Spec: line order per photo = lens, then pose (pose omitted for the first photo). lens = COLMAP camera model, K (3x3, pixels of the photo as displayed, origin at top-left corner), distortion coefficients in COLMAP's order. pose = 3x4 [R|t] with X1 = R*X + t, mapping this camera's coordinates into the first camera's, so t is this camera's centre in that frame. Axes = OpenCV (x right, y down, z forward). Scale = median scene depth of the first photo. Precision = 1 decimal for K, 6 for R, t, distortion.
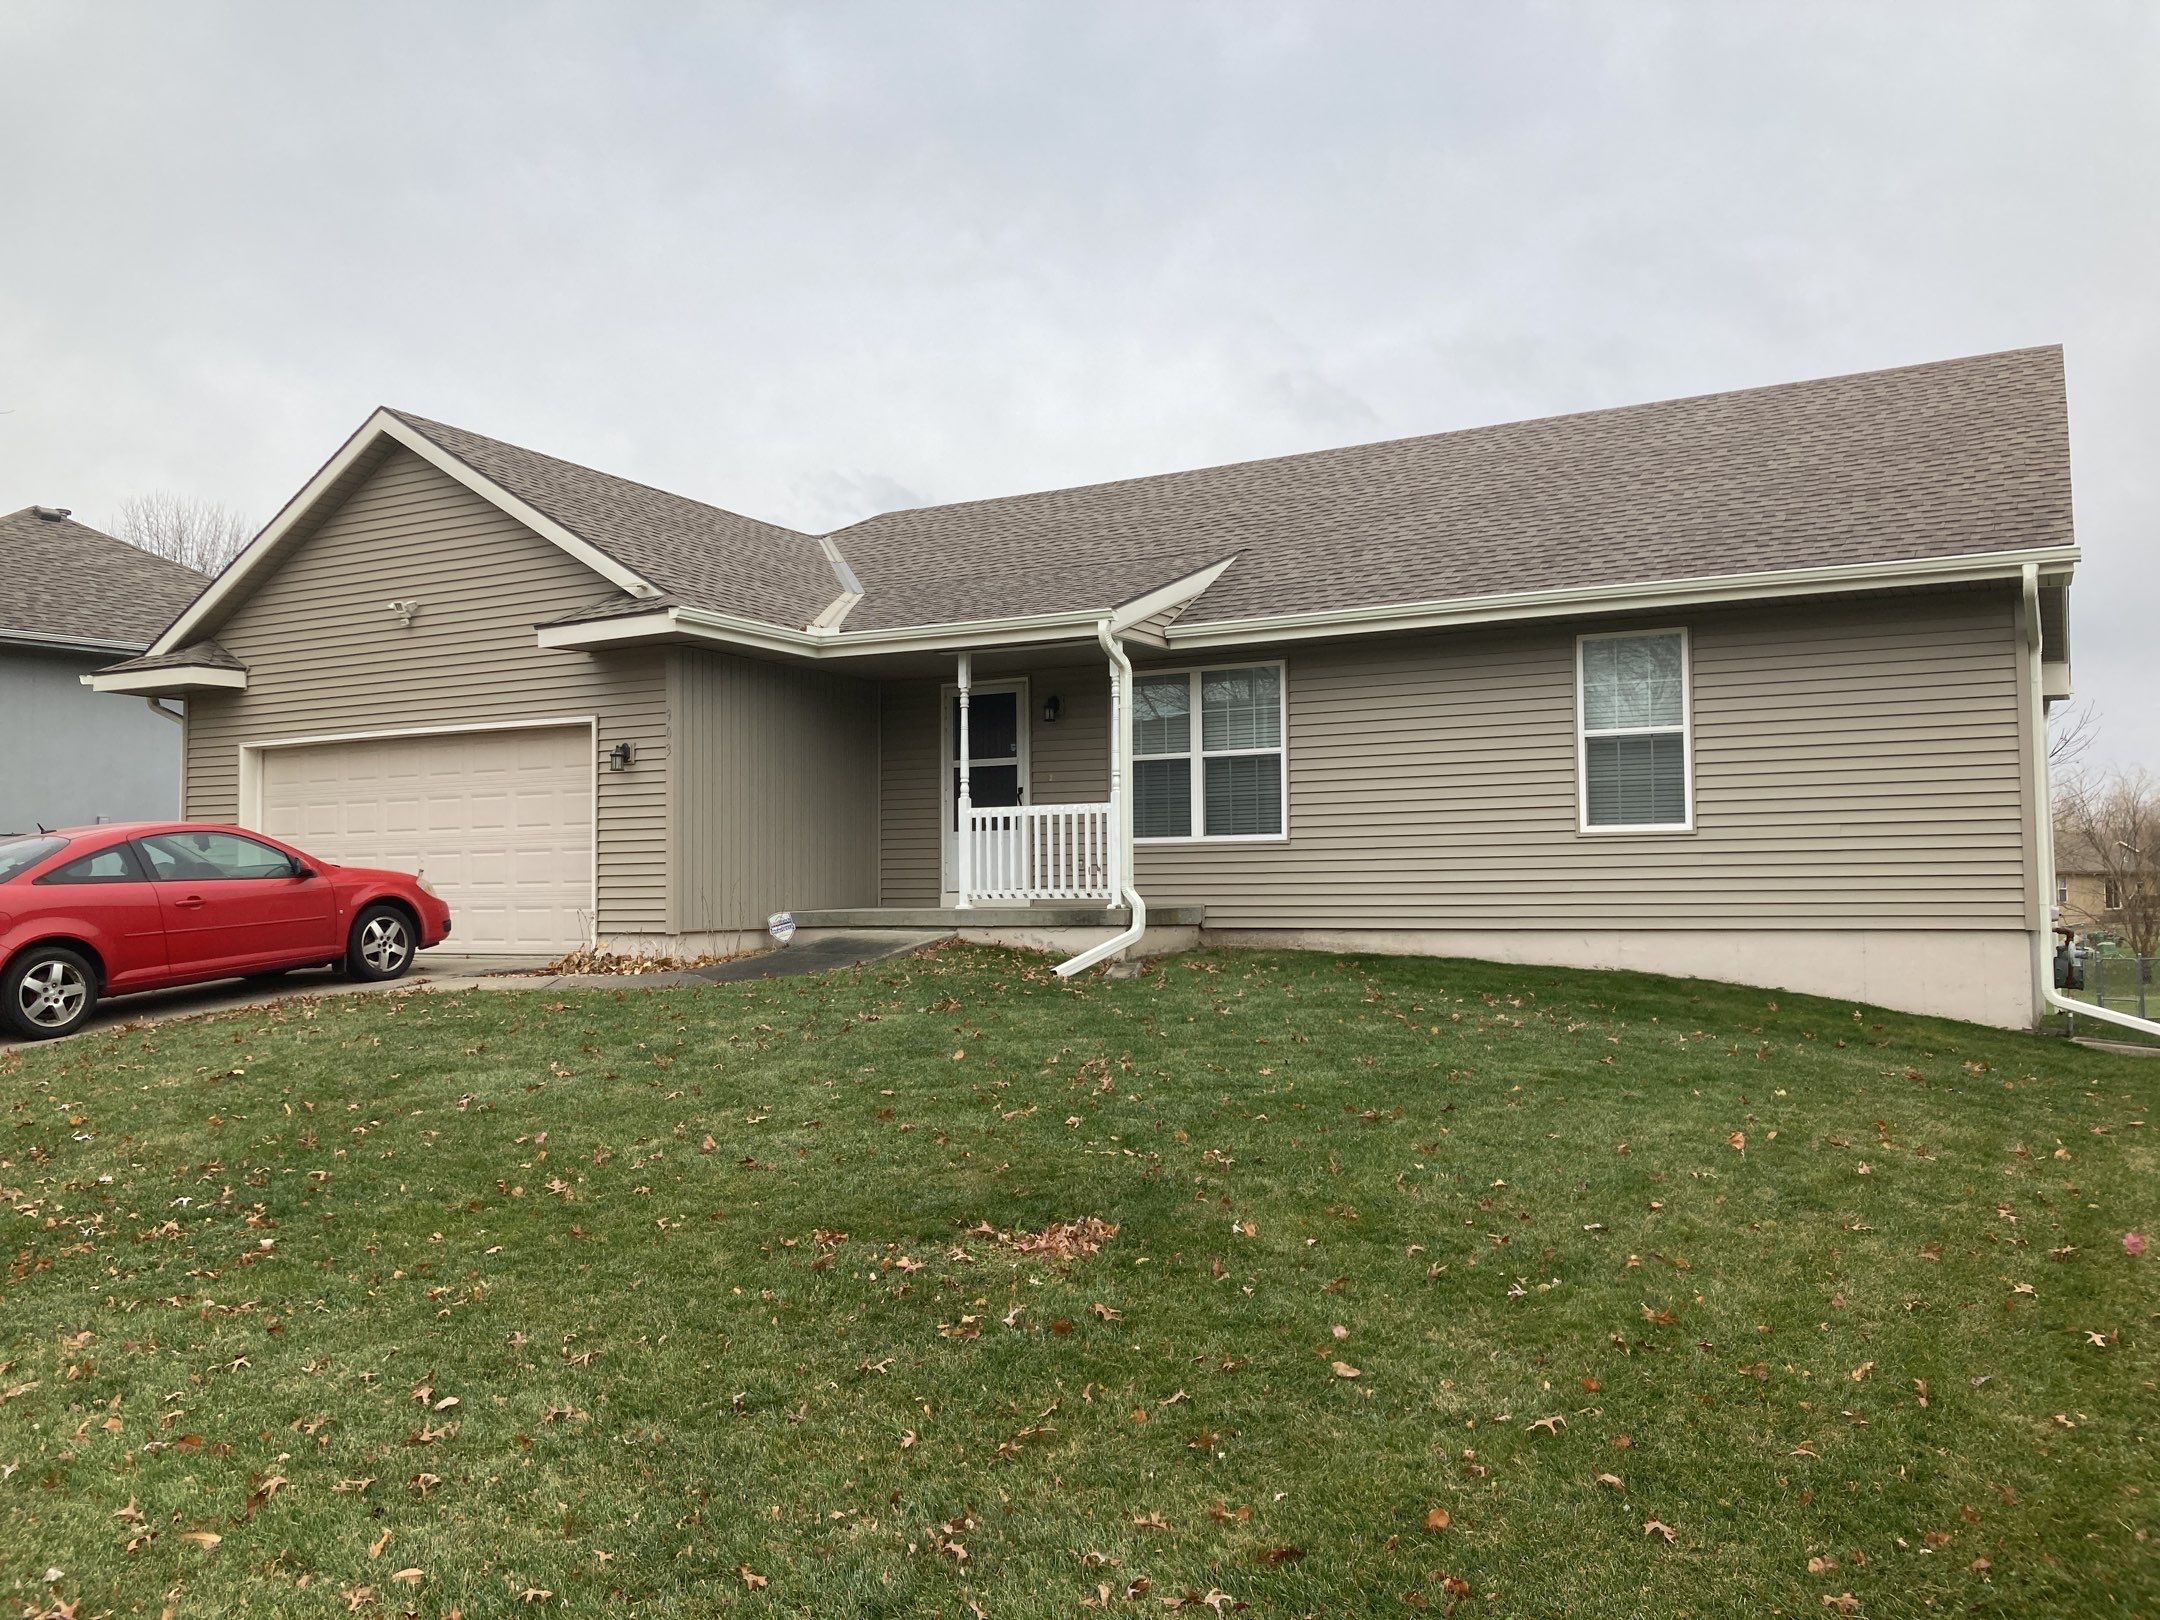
lens RADIAL K [[1559.4, 0, 1084.1], [0, 1559.4, 849.0], [0, 0, 1]] dist [0.004808, -0.005546]
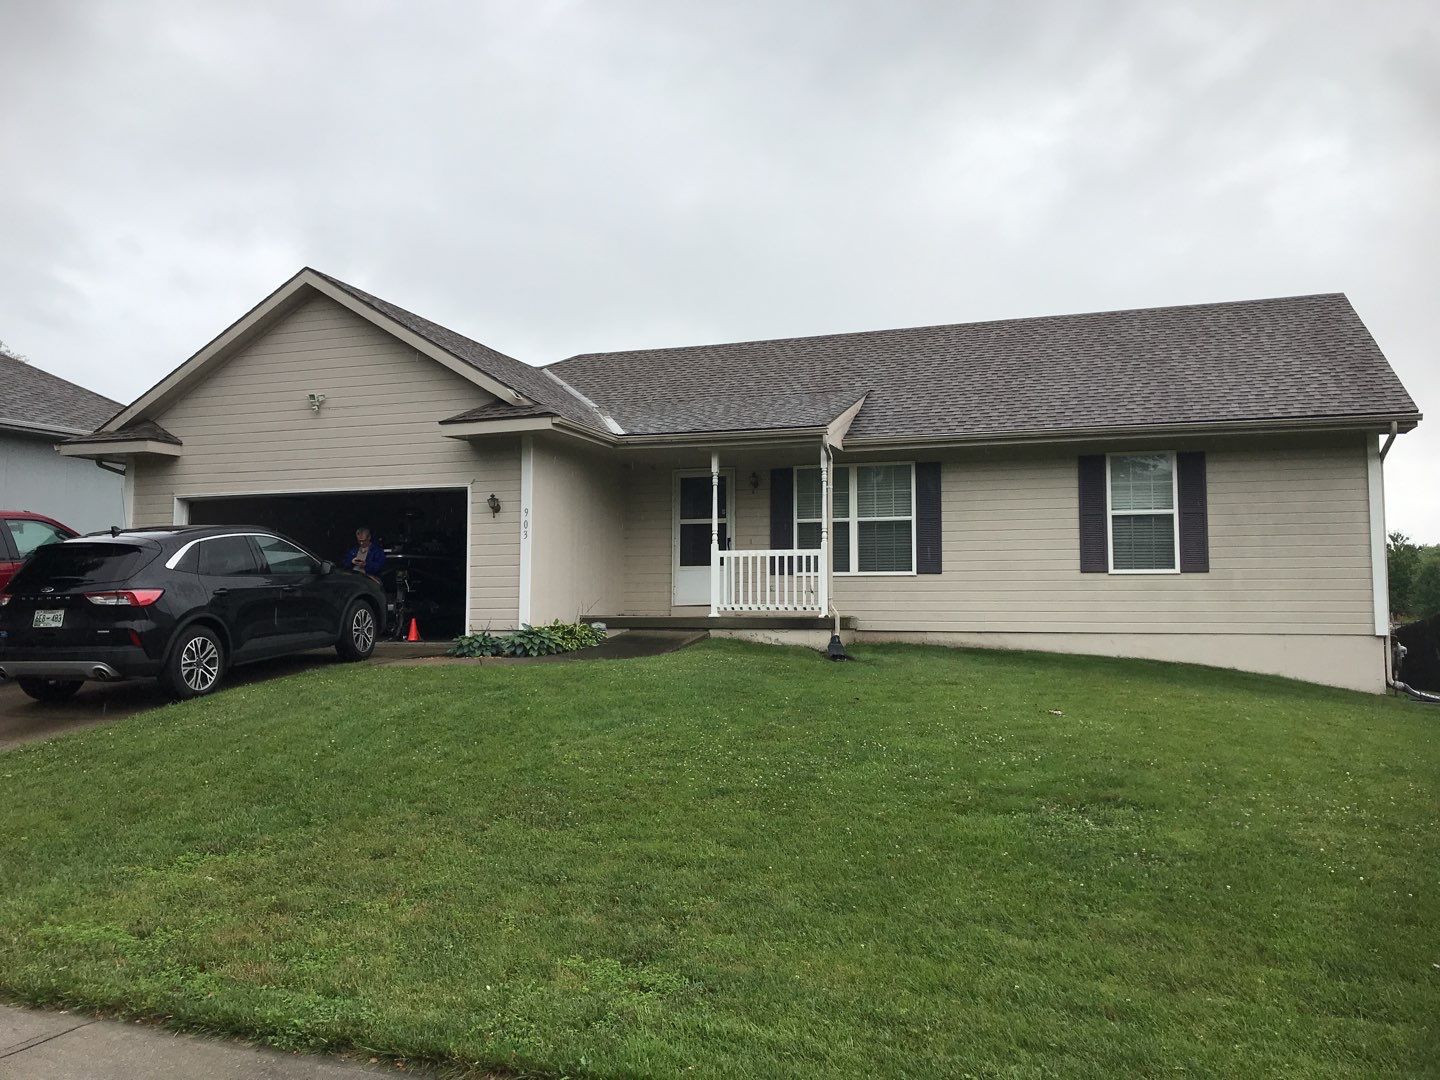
lens RADIAL K [[1049.4, 0, 720.0], [0, 1049.4, 540.0], [0, 0, 1]] dist [-0.000860, 0.001619]
pose [[0.987716, 0.022952, 0.154563, -0.230719], [-0.016361, 0.998907, -0.043783, 0.008435], [-0.155399, 0.040717, 0.987012, -0.018463]]
